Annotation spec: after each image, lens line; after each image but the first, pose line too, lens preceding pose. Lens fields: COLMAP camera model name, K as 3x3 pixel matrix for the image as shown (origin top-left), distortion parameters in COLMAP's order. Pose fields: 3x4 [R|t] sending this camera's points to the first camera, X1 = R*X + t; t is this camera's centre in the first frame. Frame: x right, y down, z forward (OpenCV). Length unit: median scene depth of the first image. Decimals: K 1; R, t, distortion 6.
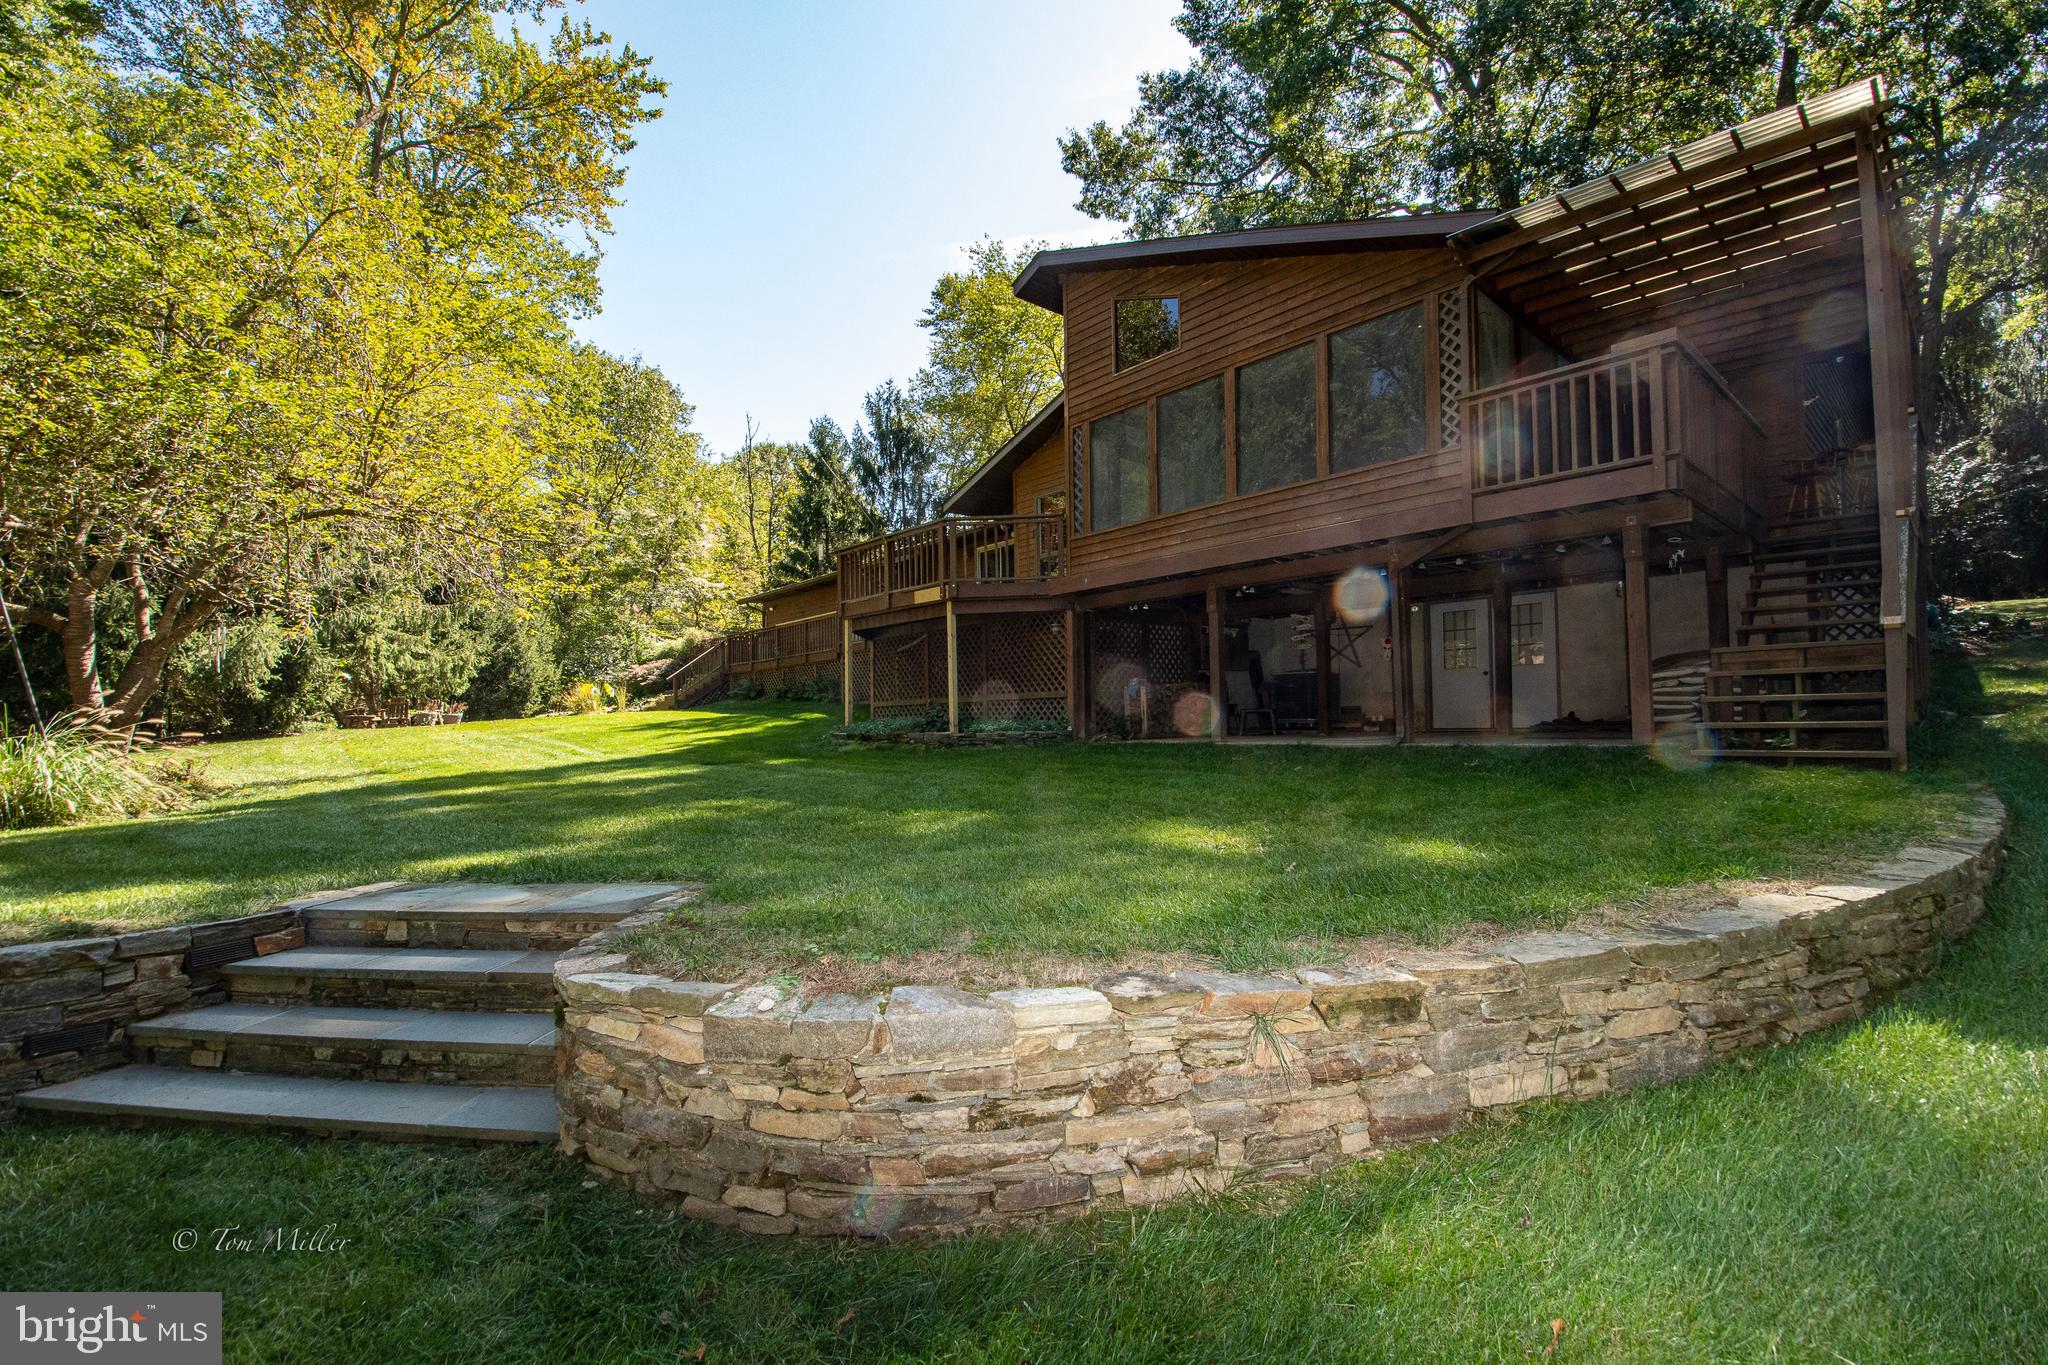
lens RADIAL K [[953.9, 0, 1023.7], [0, 953.9, 698.7], [0, 0, 1]] dist [0.000962, 0.000097]
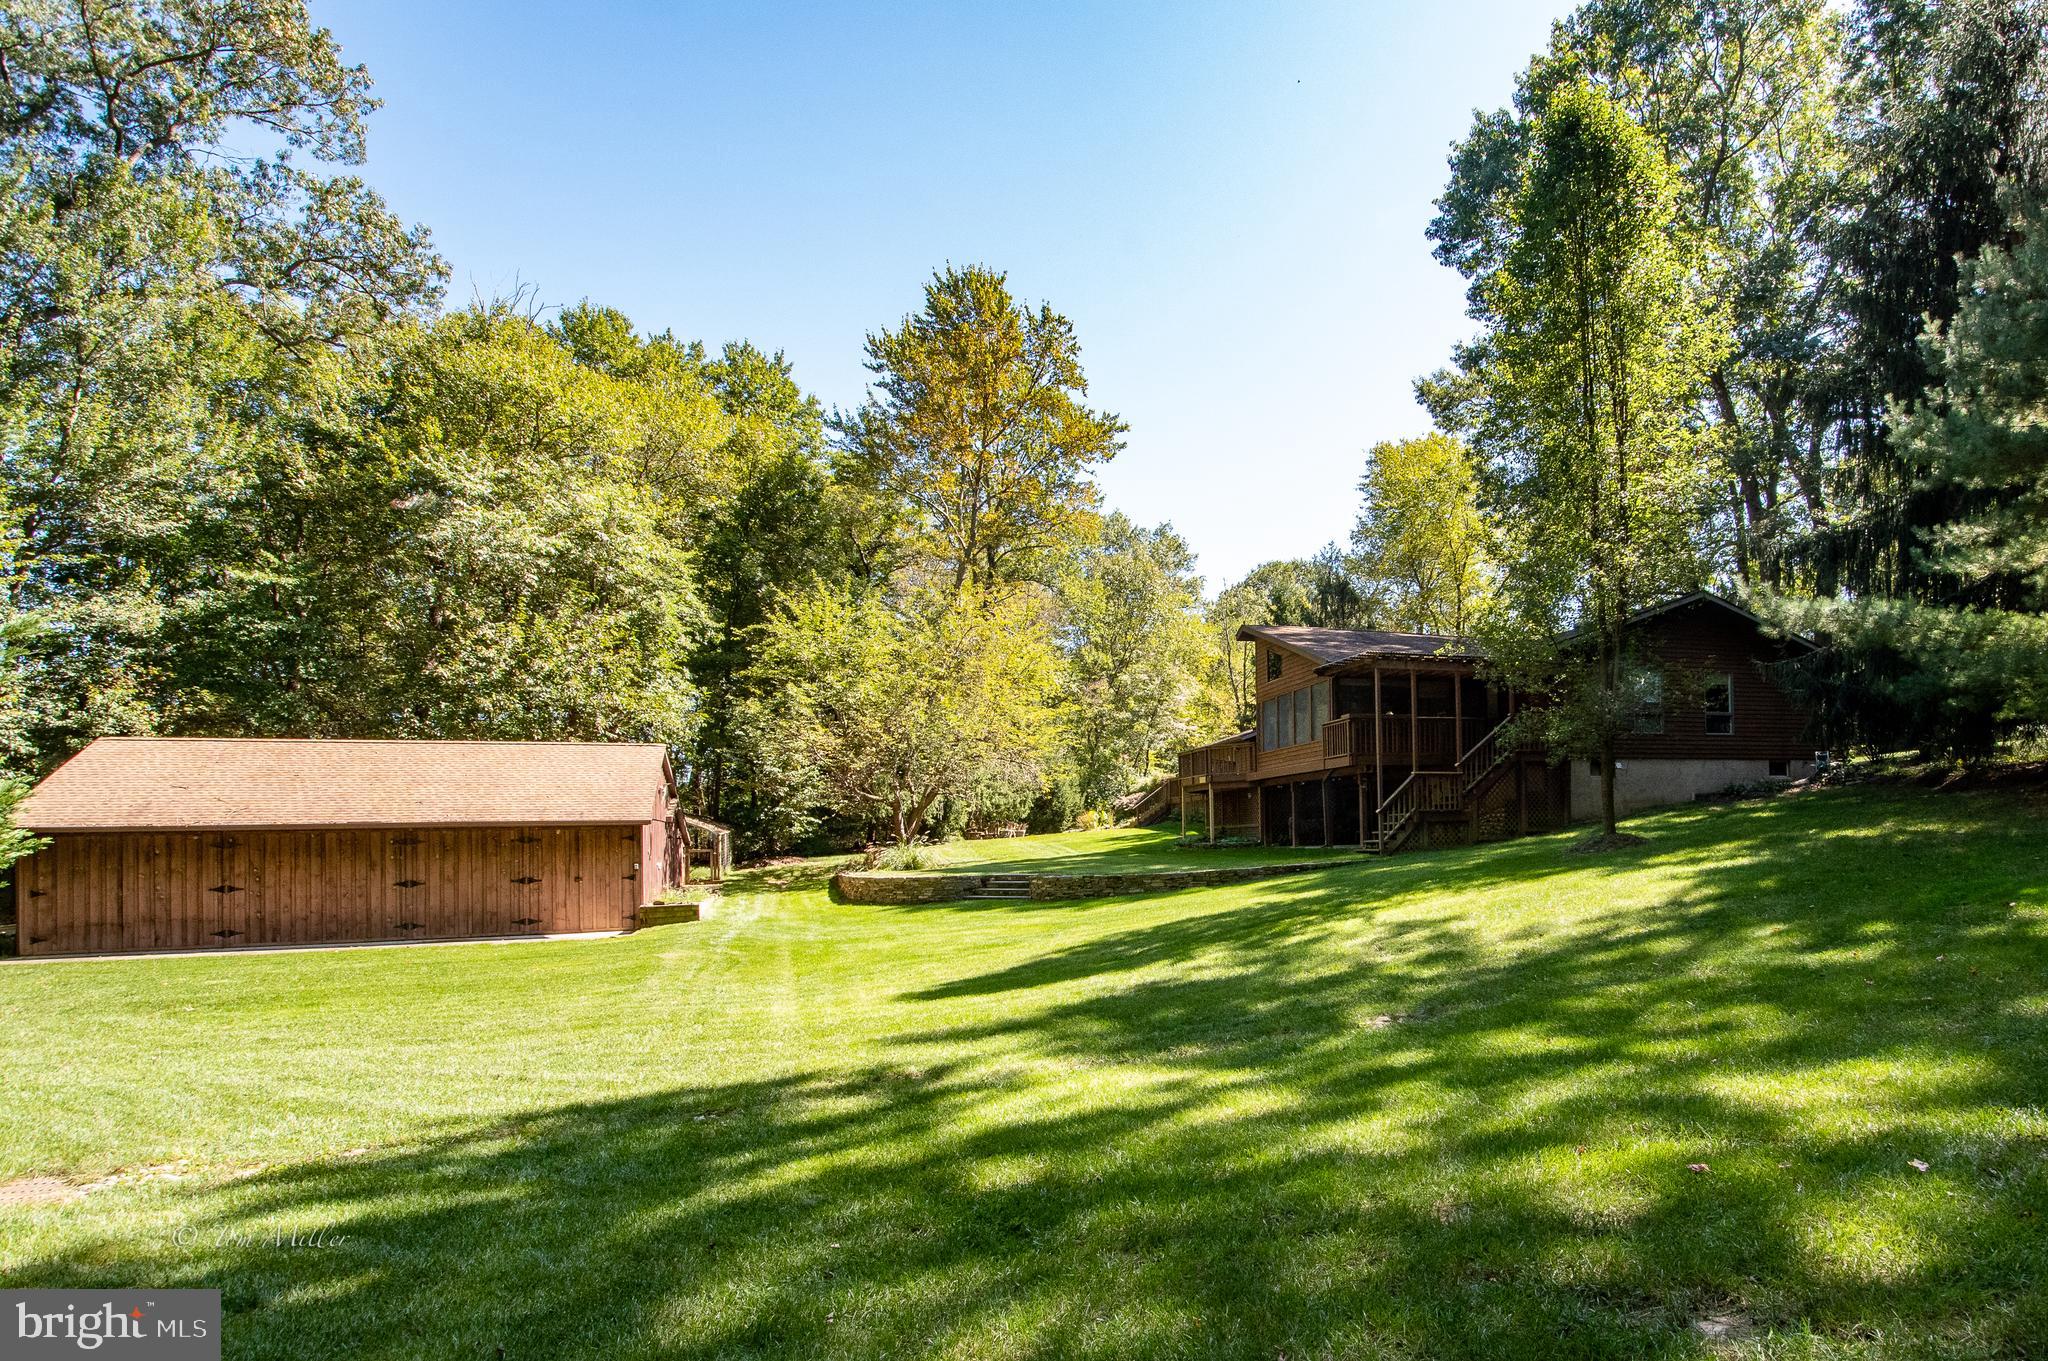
lens RADIAL K [[2653.1, 0, 1025.0], [0, 2653.1, 682.6], [0, 0, 1]] dist [0.000149, 0.000000]
pose [[0.854410, -0.030845, -0.518683, 1.660672], [0.022425, 0.999495, -0.022498, -0.126009], [0.519116, 0.007591, 0.854670, -2.699923]]
